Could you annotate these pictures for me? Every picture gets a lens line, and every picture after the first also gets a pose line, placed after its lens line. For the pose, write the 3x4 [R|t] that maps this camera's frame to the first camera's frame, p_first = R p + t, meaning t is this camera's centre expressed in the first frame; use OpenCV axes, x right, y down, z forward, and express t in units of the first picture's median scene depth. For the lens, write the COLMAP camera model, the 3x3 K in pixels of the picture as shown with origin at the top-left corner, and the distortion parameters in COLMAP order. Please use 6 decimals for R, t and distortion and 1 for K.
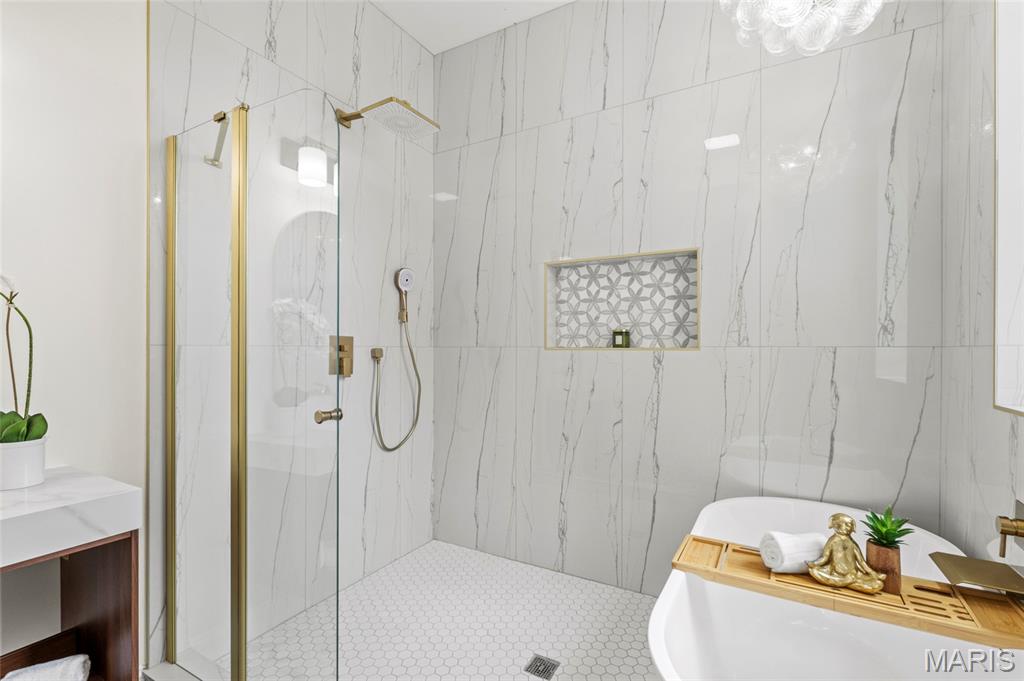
lens RADIAL K [[458.2, 0, 512.3], [0, 458.2, 336.2], [0, 0, 1]] dist [-0.001632, 0.000312]
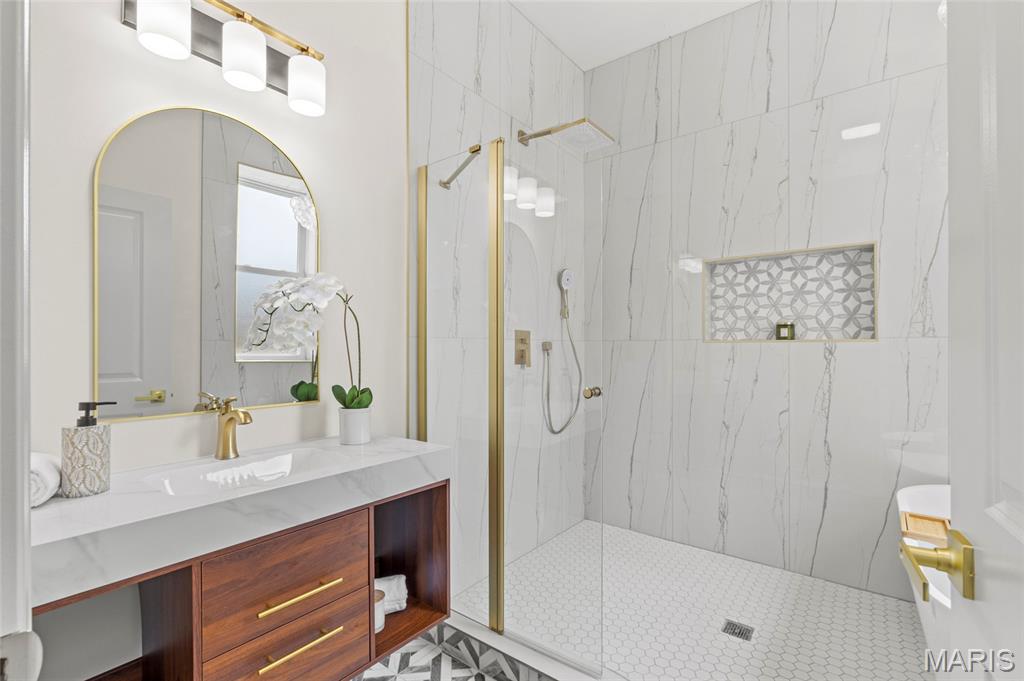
lens RADIAL K [[458.2, 0, 508.8], [0, 458.2, 334.9], [0, 0, 1]] dist [-0.001632, 0.000312]
pose [[0.989369, -0.006135, -0.145300, -0.232701], [0.006007, 0.999981, -0.001318, 0.011460], [0.145306, 0.000431, 0.989387, -0.119756]]
